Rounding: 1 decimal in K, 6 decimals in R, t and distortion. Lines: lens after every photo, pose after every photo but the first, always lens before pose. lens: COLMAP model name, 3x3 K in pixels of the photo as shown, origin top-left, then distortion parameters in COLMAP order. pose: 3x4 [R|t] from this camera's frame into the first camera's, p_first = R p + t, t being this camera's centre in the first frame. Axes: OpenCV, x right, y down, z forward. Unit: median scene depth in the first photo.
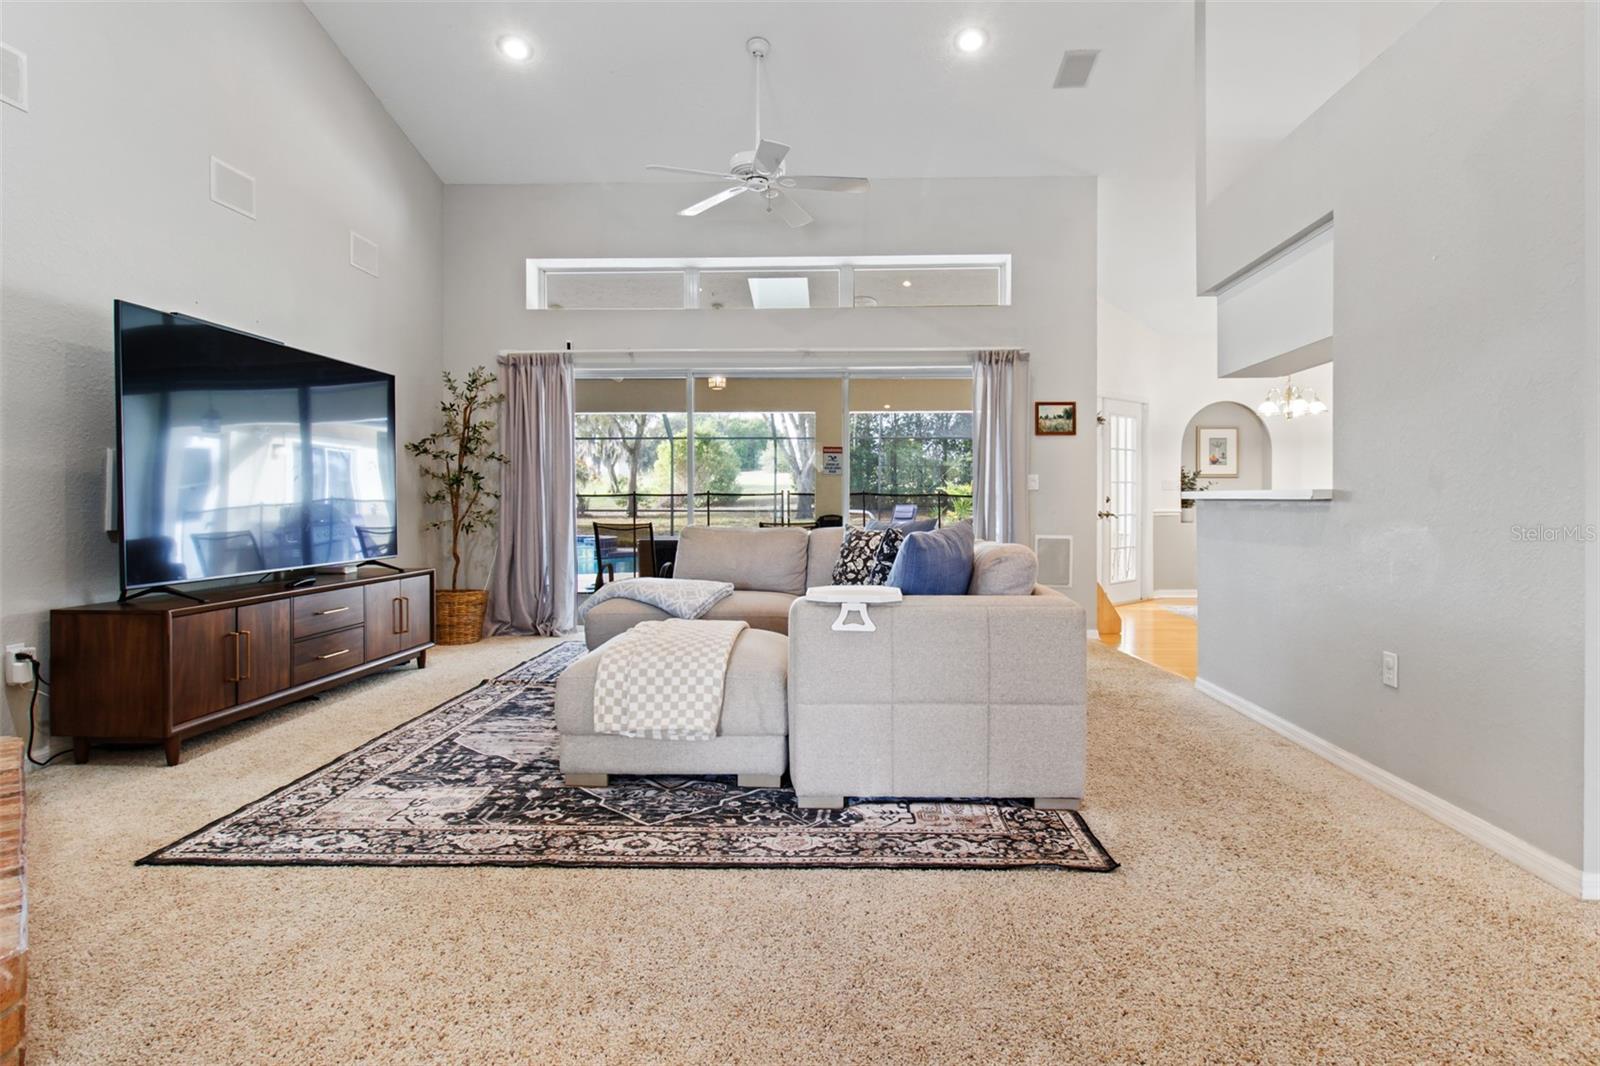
lens RADIAL K [[842.1, 0, 827.6], [0, 842.1, 500.3], [0, 0, 1]] dist [0.002388, -0.000145]
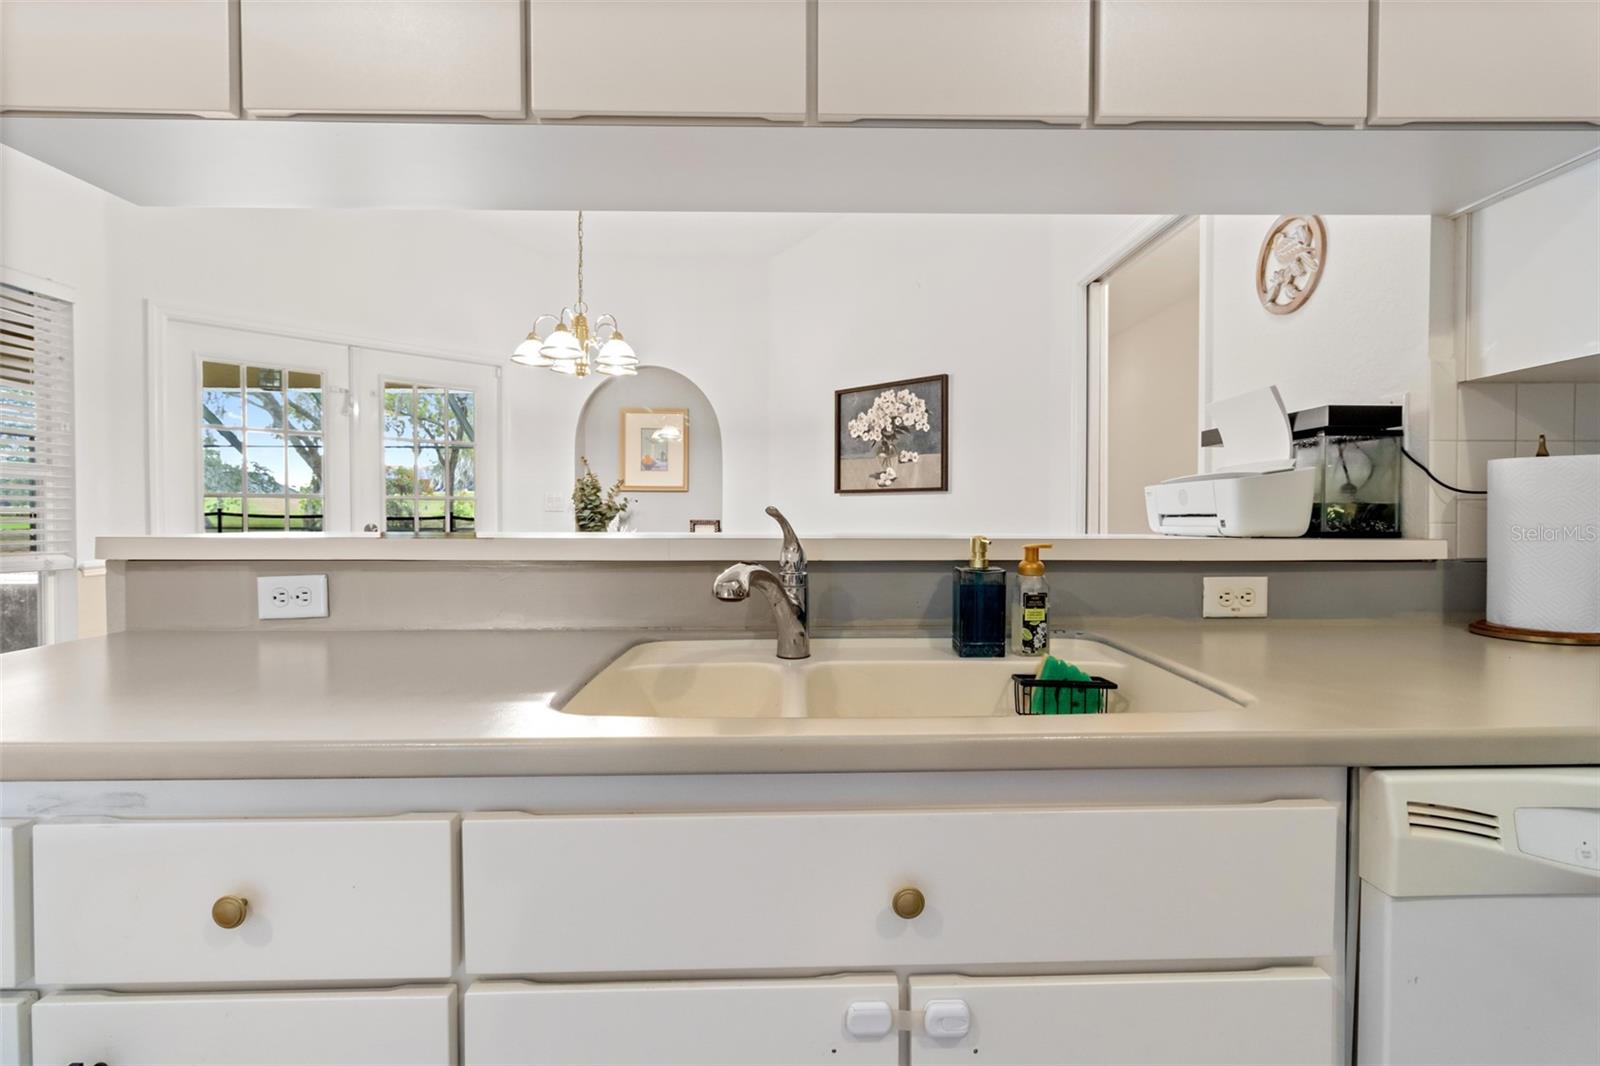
lens RADIAL K [[746.0, 0, 812.0], [0, 746.0, 522.9], [0, 0, 1]] dist [0.002721, -0.001059]
pose [[0.998078, 0.001165, 0.061966, 1.410450], [-0.001743, 0.999955, 0.009280, -0.024230], [-0.061952, -0.009370, 0.998035, 1.151680]]
